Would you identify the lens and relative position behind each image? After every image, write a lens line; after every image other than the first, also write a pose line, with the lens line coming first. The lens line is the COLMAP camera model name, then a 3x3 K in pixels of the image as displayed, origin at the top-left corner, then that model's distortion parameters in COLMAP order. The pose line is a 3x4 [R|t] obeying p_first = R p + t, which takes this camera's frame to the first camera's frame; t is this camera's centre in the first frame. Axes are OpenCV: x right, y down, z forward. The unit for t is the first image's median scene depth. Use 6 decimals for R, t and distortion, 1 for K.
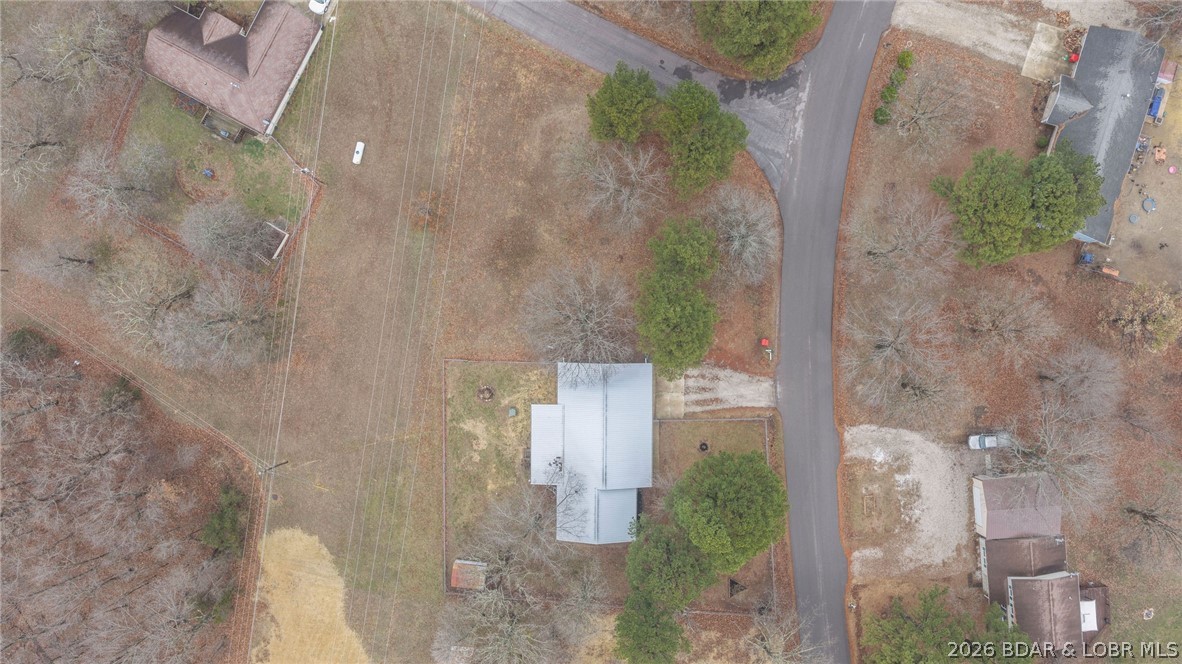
lens RADIAL K [[1008.9, 0, 595.4], [0, 1008.9, 332.5], [0, 0, 1]] dist [0.012812, -0.035717]
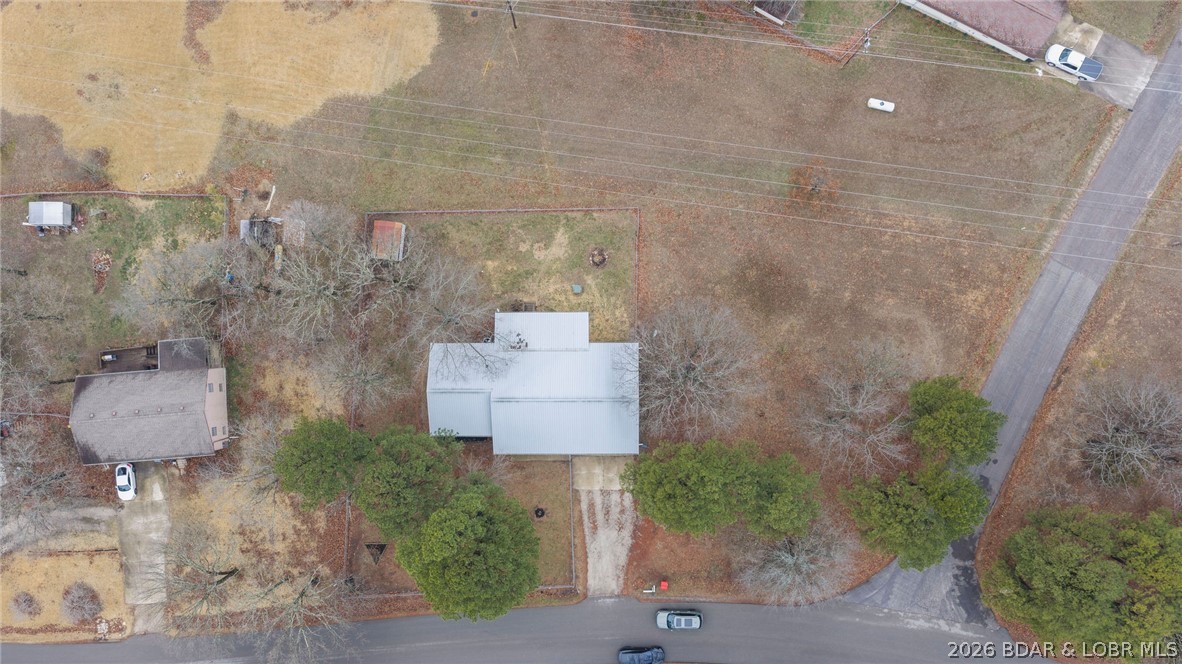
lens RADIAL K [[1008.9, 0, 590.5], [0, 1008.9, 328.7], [0, 0, 1]] dist [0.012812, -0.035717]
pose [[0.012212, 0.999919, -0.003479, -0.046233], [-0.999801, 0.012265, 0.015711, 0.056028], [0.015752, 0.003286, 0.999871, 0.146305]]
